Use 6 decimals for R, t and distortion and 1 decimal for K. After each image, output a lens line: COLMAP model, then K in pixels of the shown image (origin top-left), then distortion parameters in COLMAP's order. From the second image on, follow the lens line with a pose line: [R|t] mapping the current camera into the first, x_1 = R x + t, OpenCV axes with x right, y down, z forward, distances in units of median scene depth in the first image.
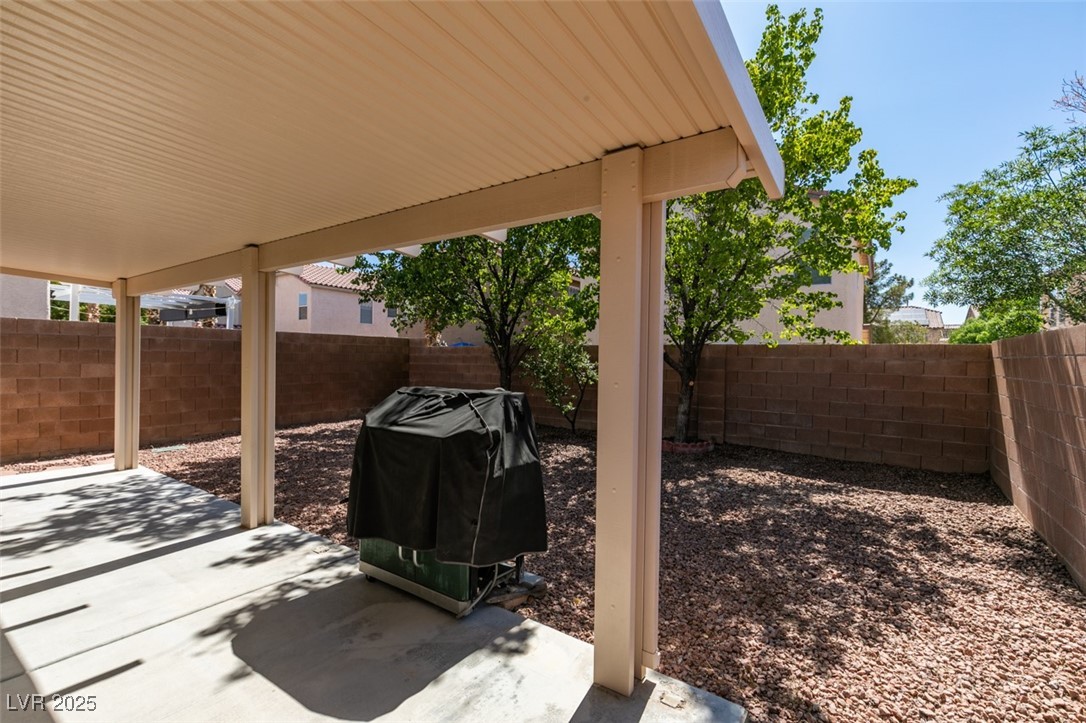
lens RADIAL K [[483.5, 0, 539.8], [0, 483.5, 359.6], [0, 0, 1]] dist [0.007297, -0.000701]
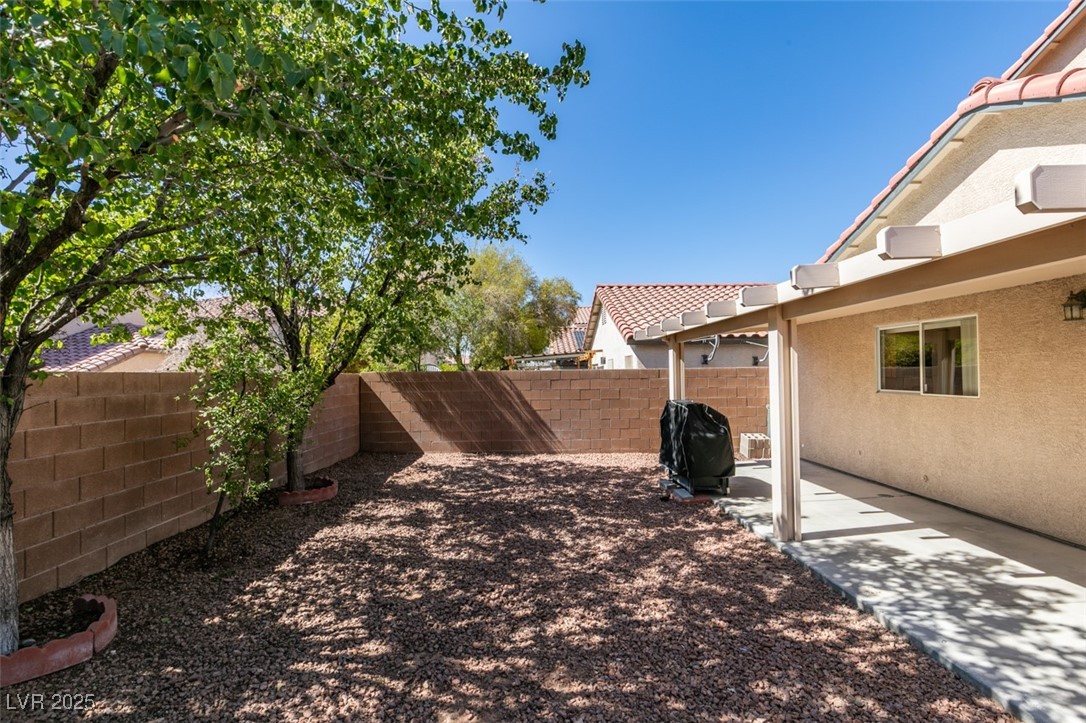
lens RADIAL K [[483.5, 0, 540.2], [0, 483.5, 363.6], [0, 0, 1]] dist [0.007297, -0.000701]
pose [[-0.596527, 0.011354, 0.802512, -1.172069], [0.006872, 0.999936, -0.009038, -0.071908], [-0.802563, 0.000123, -0.596567, 2.175559]]
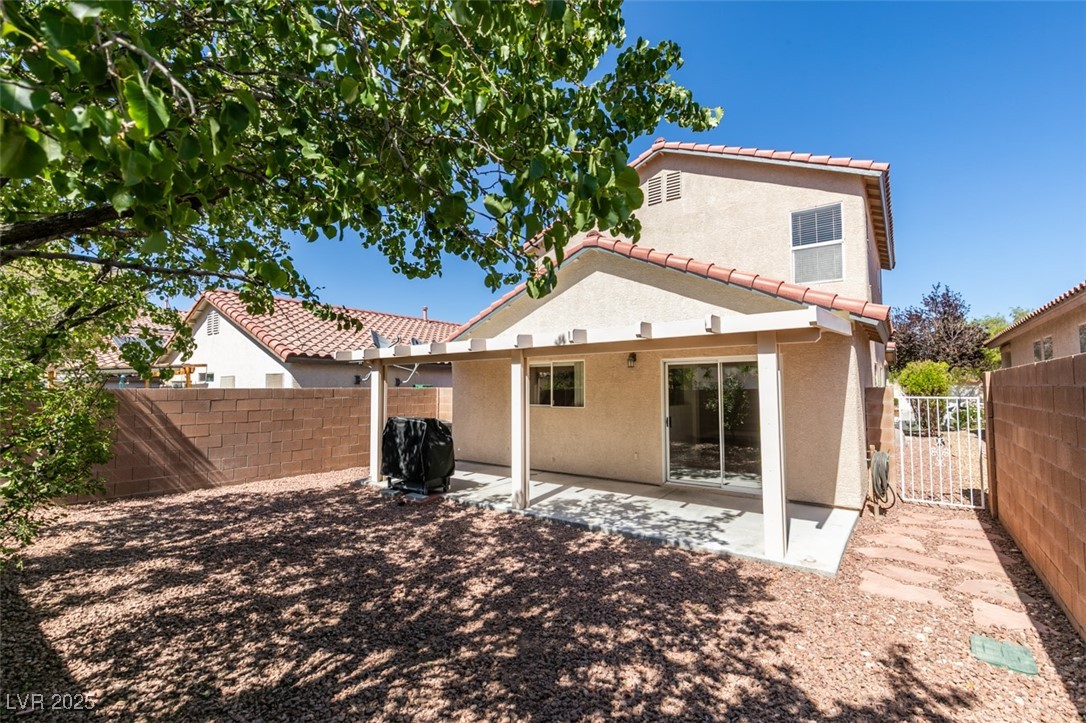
lens RADIAL K [[483.5, 0, 541.8], [0, 483.5, 363.6], [0, 0, 1]] dist [0.007297, -0.000701]
pose [[-0.999351, -0.007602, 0.035198, -0.715708], [-0.009329, 0.998747, -0.049159, -0.077980], [-0.034781, -0.049456, -0.998171, 2.712324]]
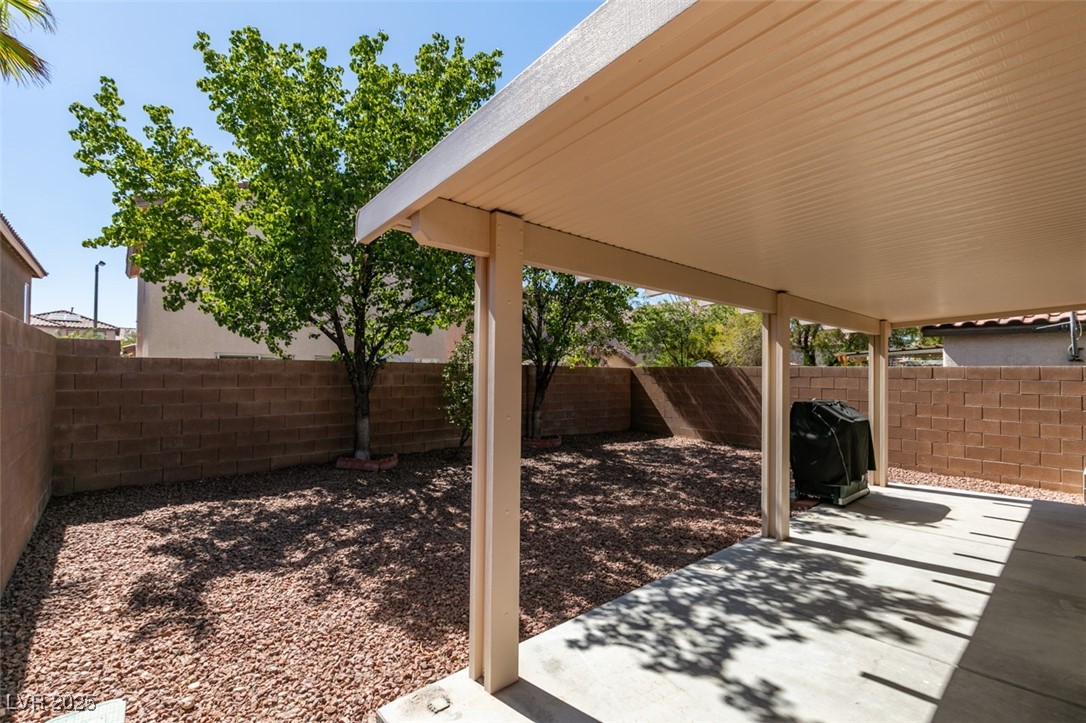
lens RADIAL K [[483.5, 0, 541.2], [0, 483.5, 363.2], [0, 0, 1]] dist [0.007297, -0.000701]
pose [[0.237333, 0.006391, 0.971407, -1.829165], [-0.005450, 0.999971, -0.005247, -0.058036], [-0.971413, -0.004049, 0.237361, 1.270684]]
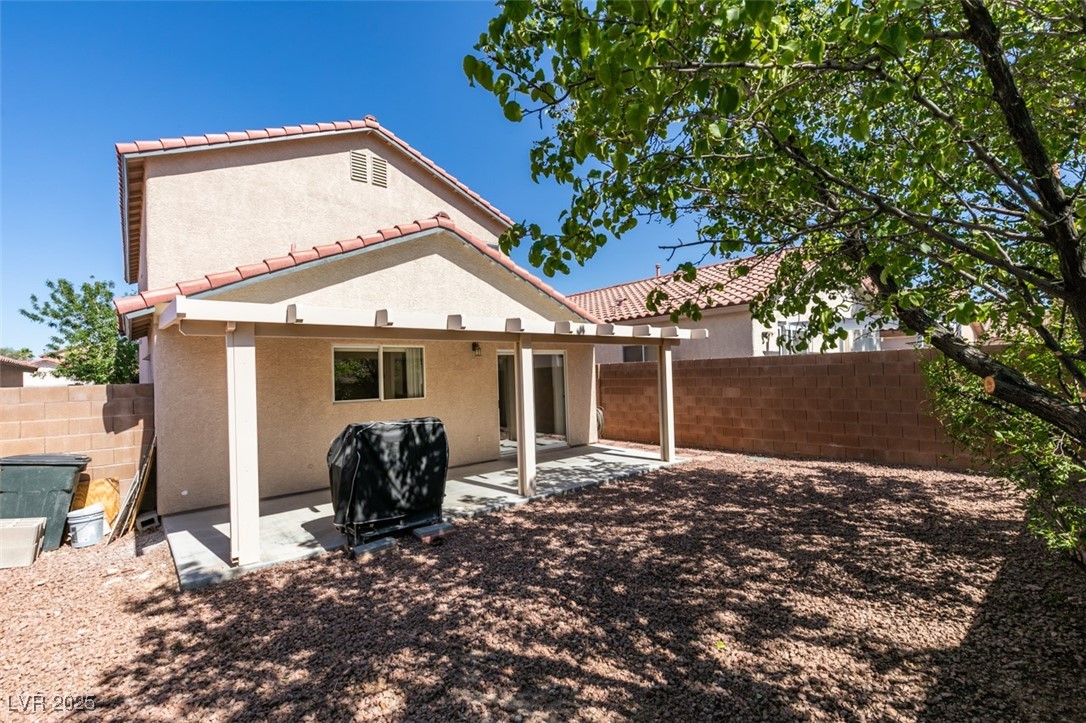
lens RADIAL K [[483.5, 0, 541.6], [0, 483.5, 361.9], [0, 0, 1]] dist [0.007297, -0.000701]
pose [[-0.255360, -0.028656, -0.966421, 1.014646], [0.025723, 0.999006, -0.036419, -0.051384], [0.966504, -0.034159, -0.254369, 1.491456]]
